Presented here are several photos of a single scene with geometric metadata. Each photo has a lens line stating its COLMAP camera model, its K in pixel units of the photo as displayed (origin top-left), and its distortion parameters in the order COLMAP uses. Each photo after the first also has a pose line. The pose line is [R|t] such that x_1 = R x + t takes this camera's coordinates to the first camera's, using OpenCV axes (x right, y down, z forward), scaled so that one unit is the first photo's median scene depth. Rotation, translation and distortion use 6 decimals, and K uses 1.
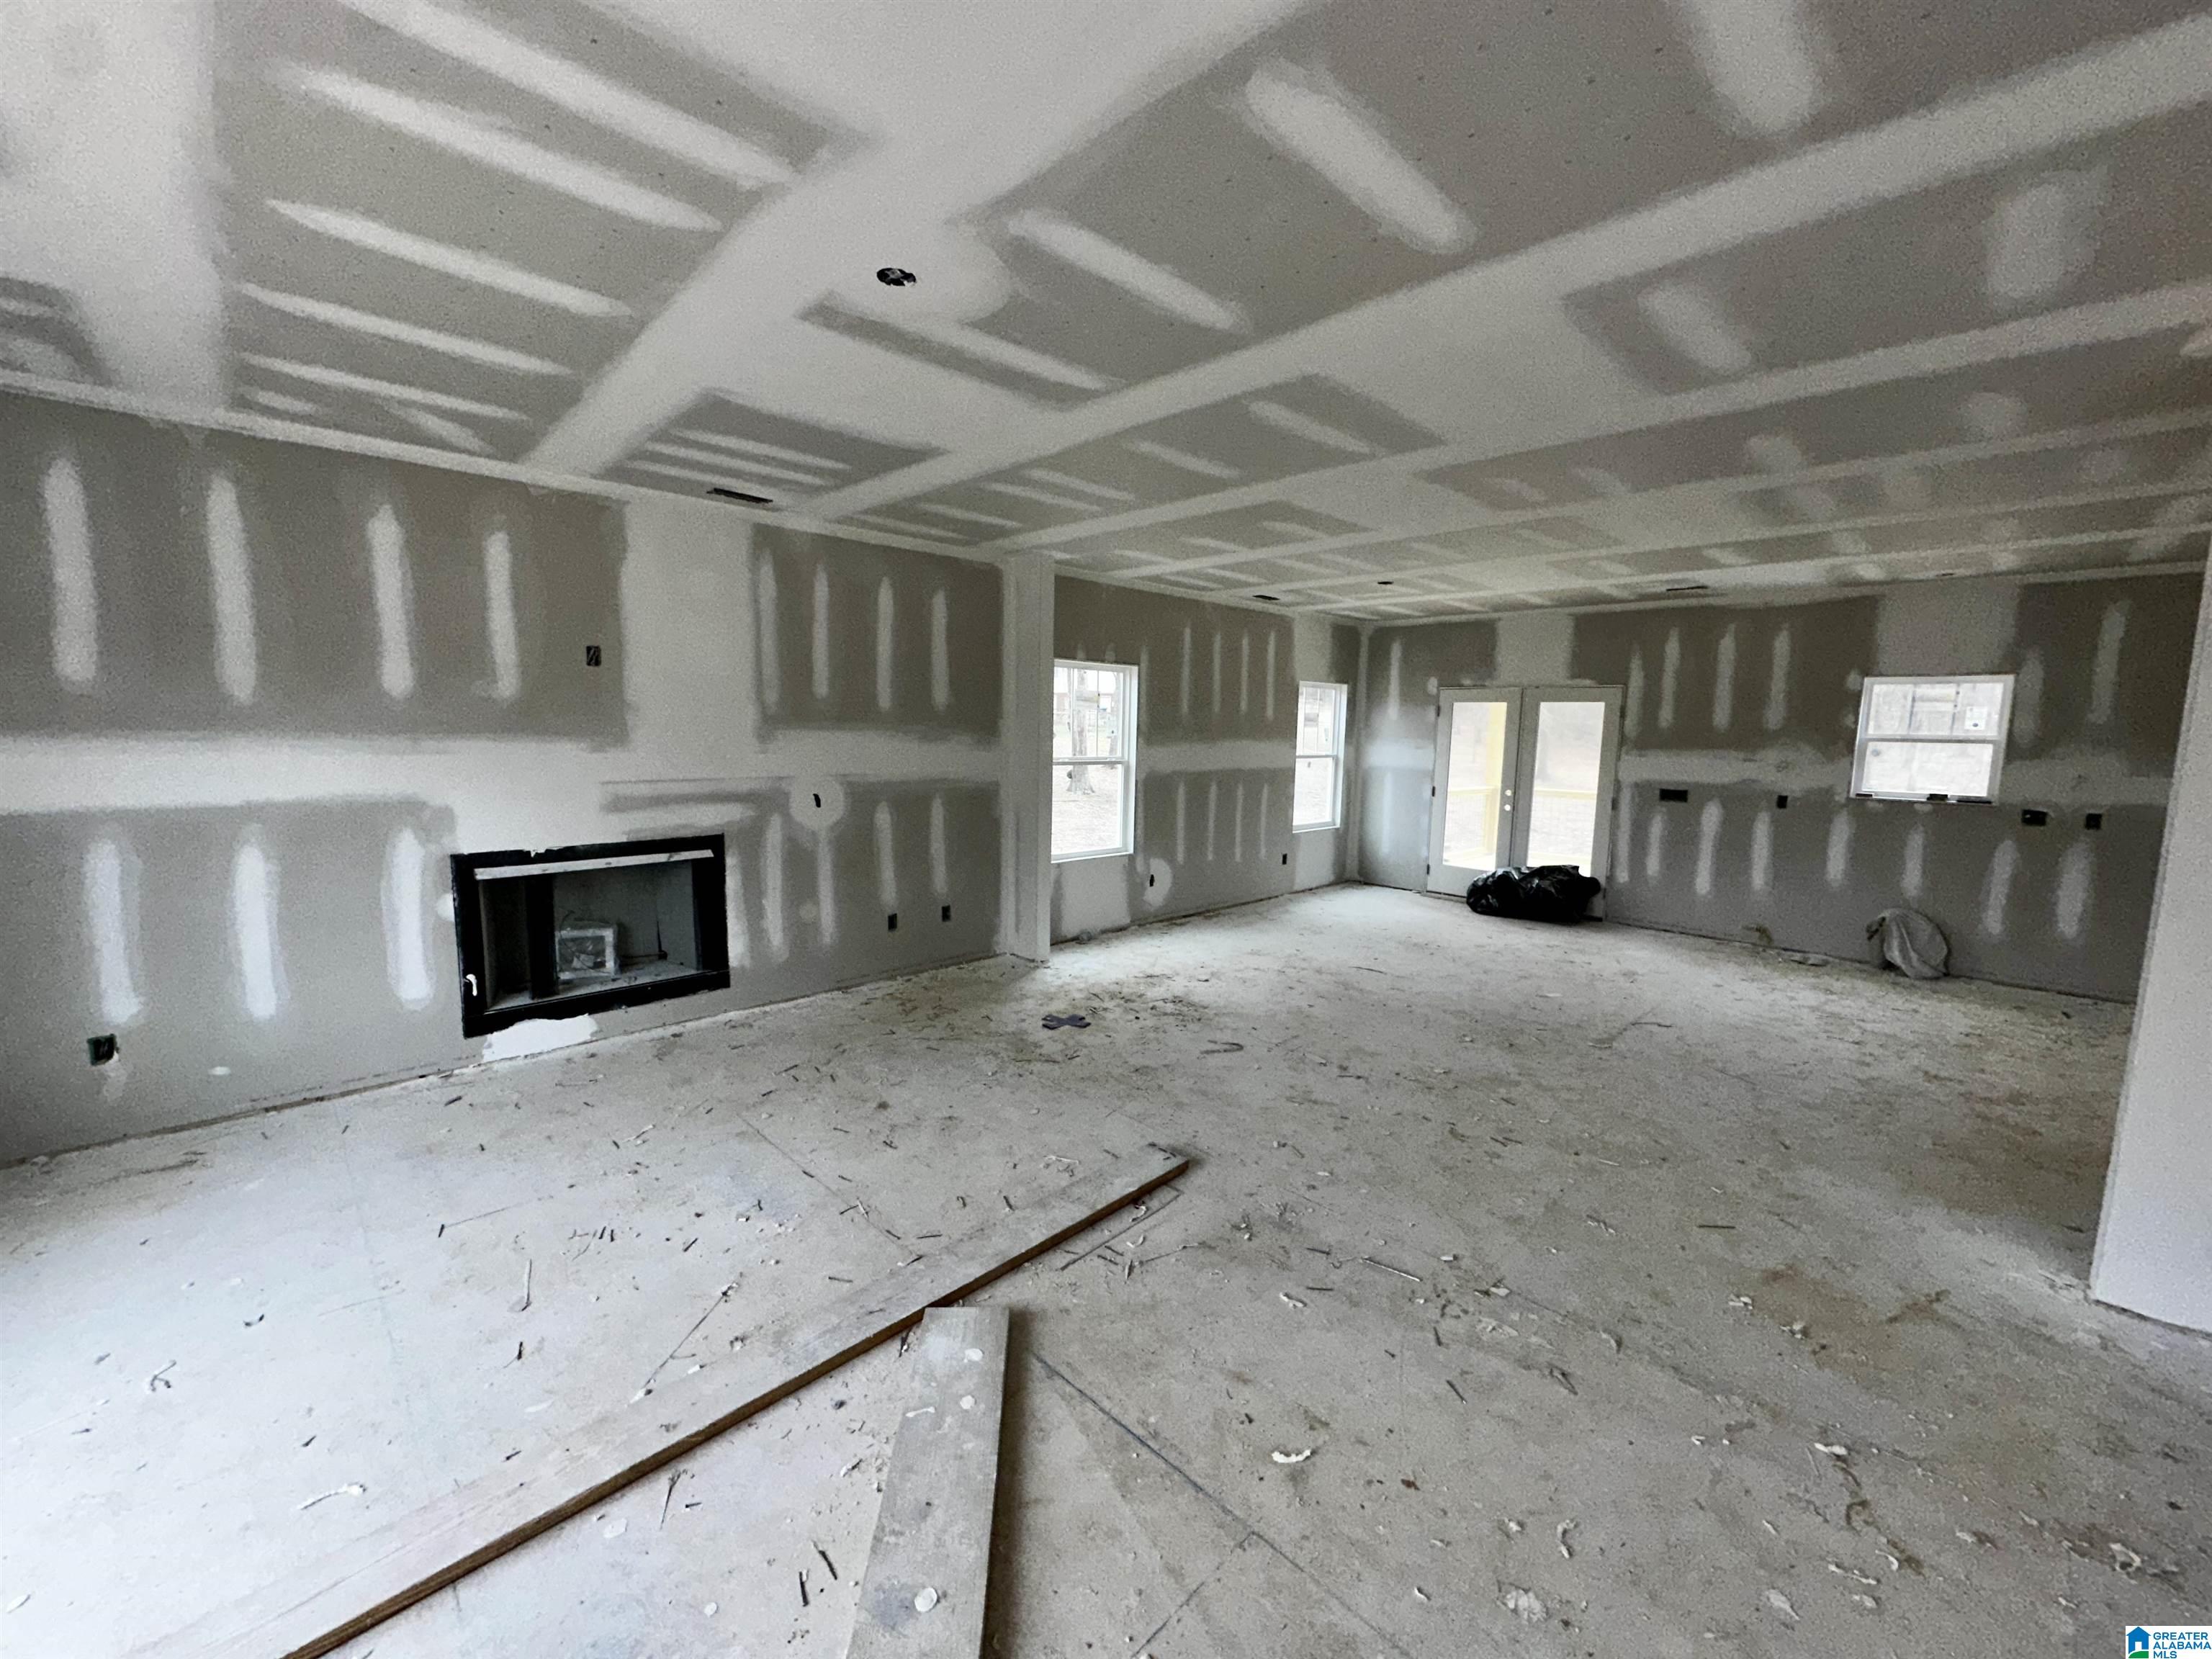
lens RADIAL K [[885.9, 0, 1105.2], [0, 885.9, 833.3], [0, 0, 1]] dist [-0.001248, 0.000219]
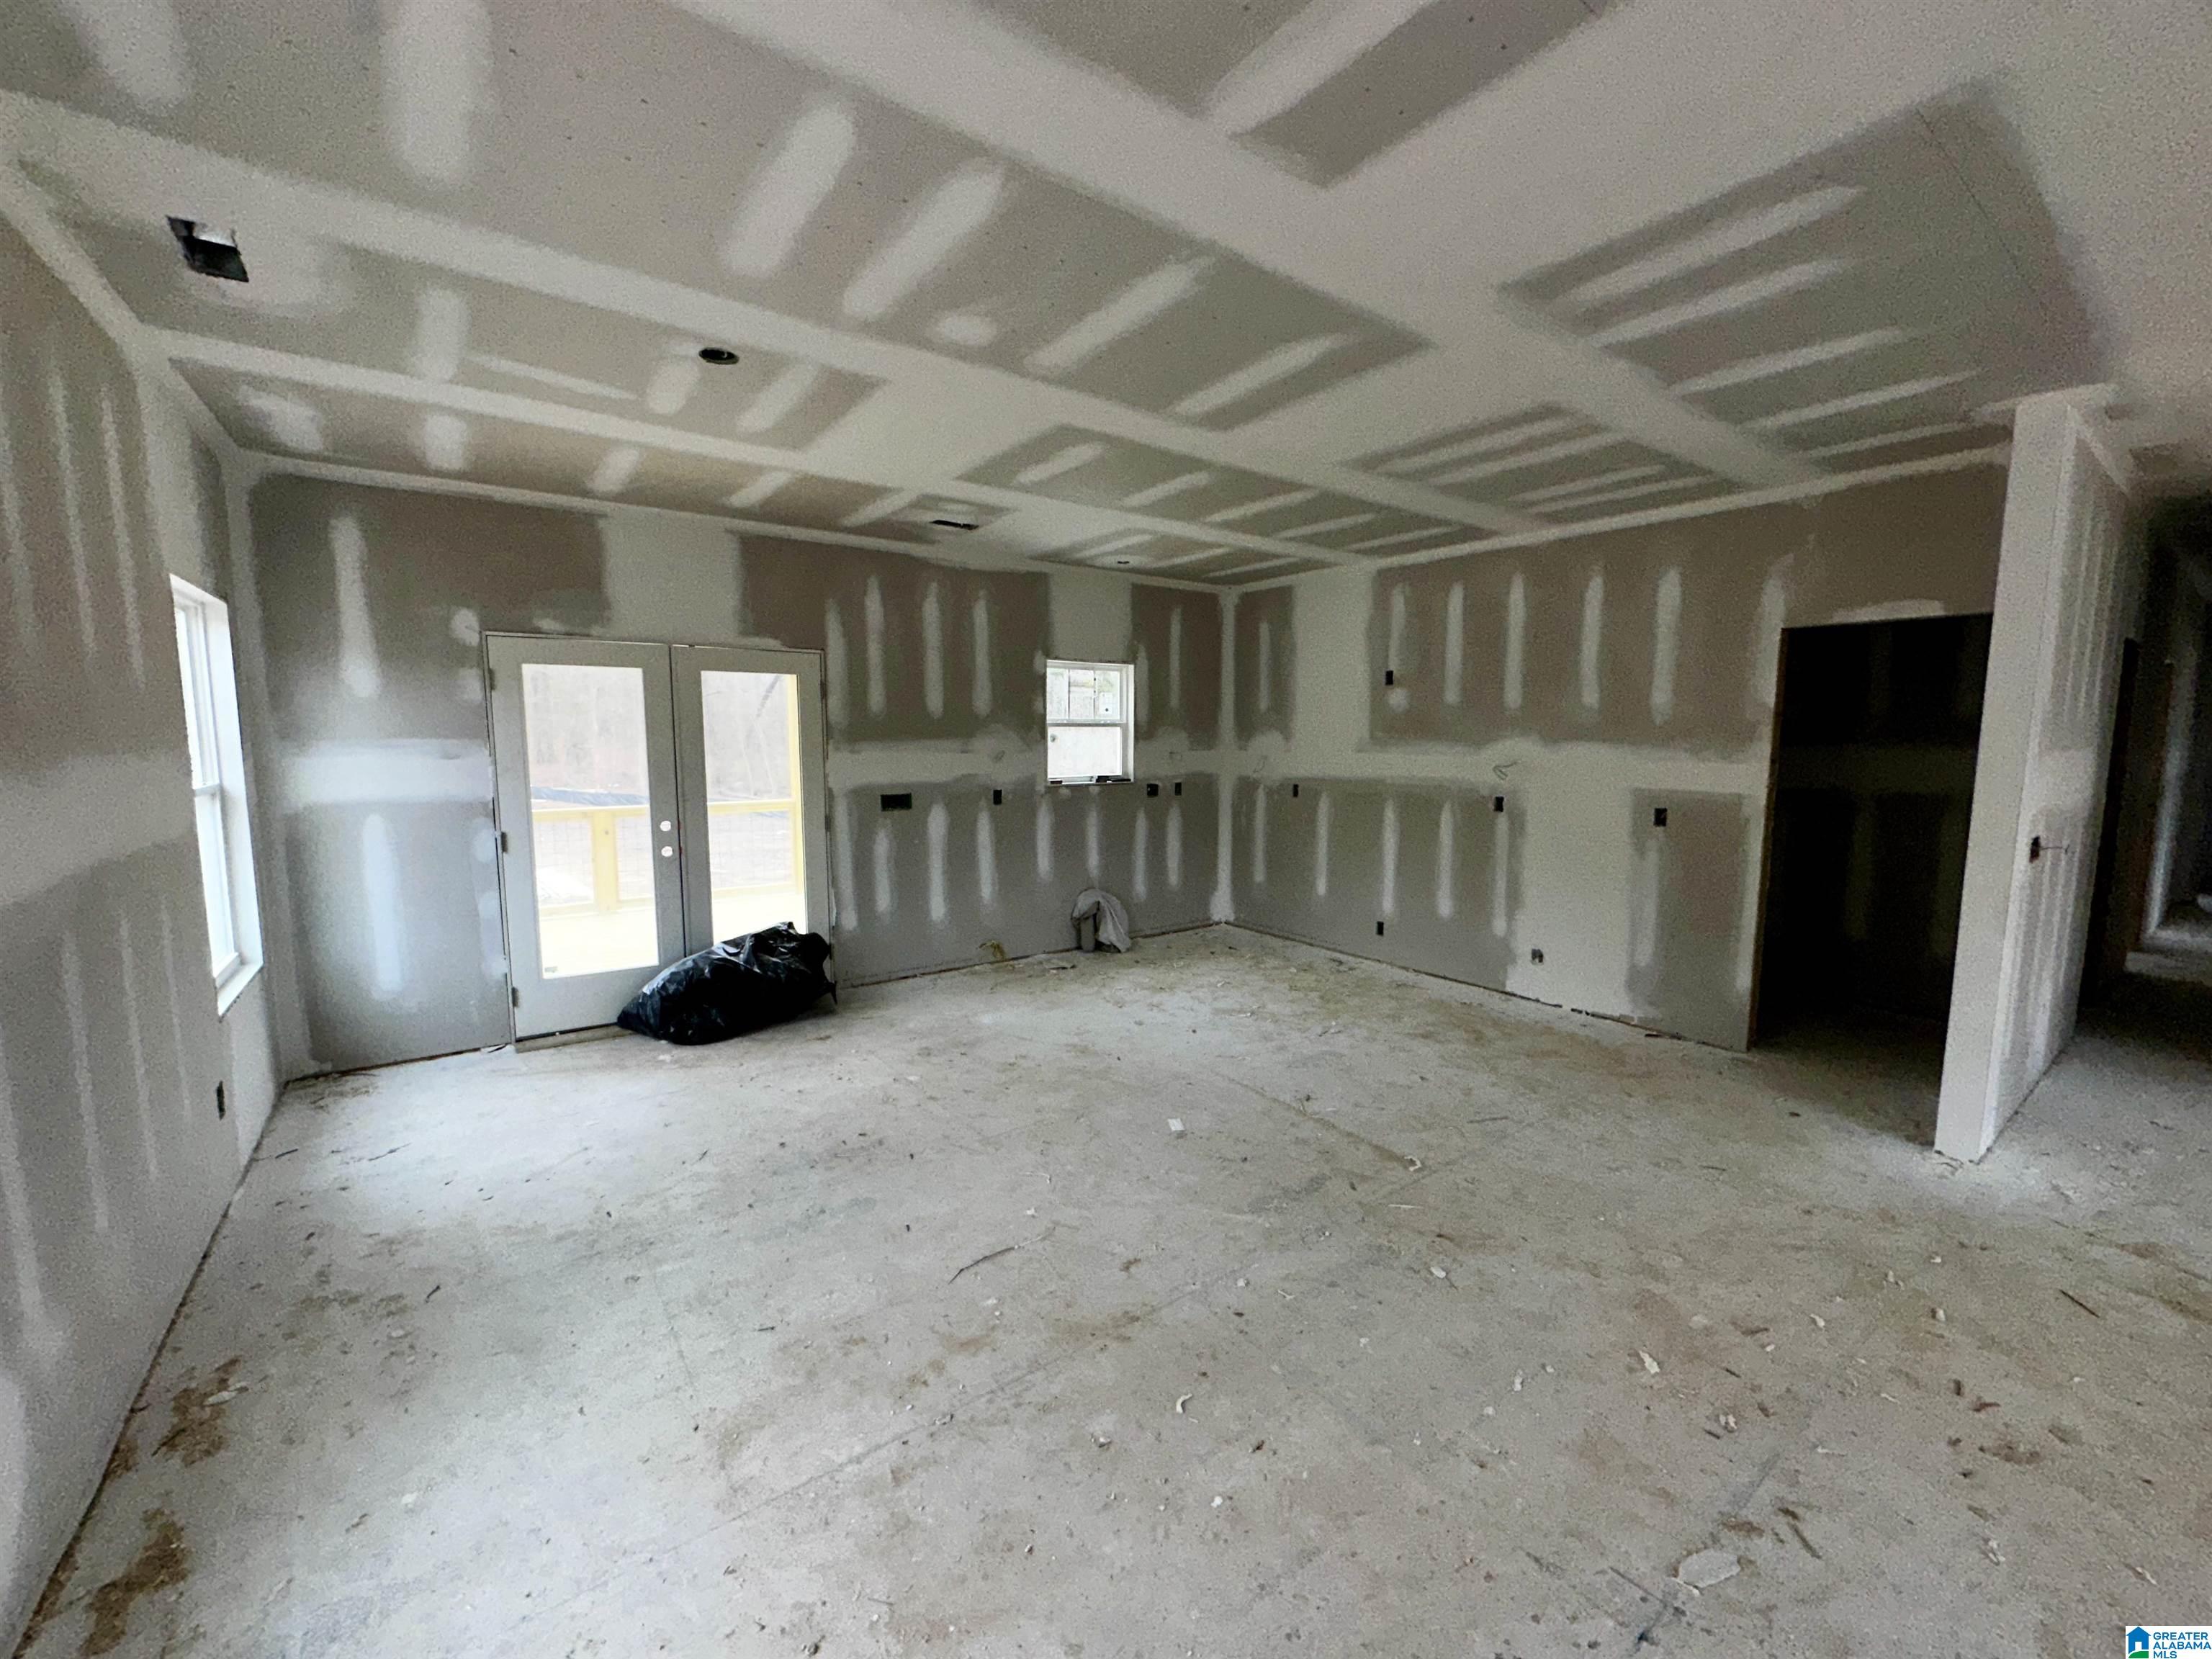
lens RADIAL K [[885.9, 0, 1110.1], [0, 885.9, 828.8], [0, 0, 1]] dist [-0.001248, 0.000219]
pose [[0.132784, -0.129451, 0.982655, -0.088989], [0.119090, 0.986335, 0.113843, -0.091024], [-0.983965, 0.101908, 0.146385, 0.764783]]
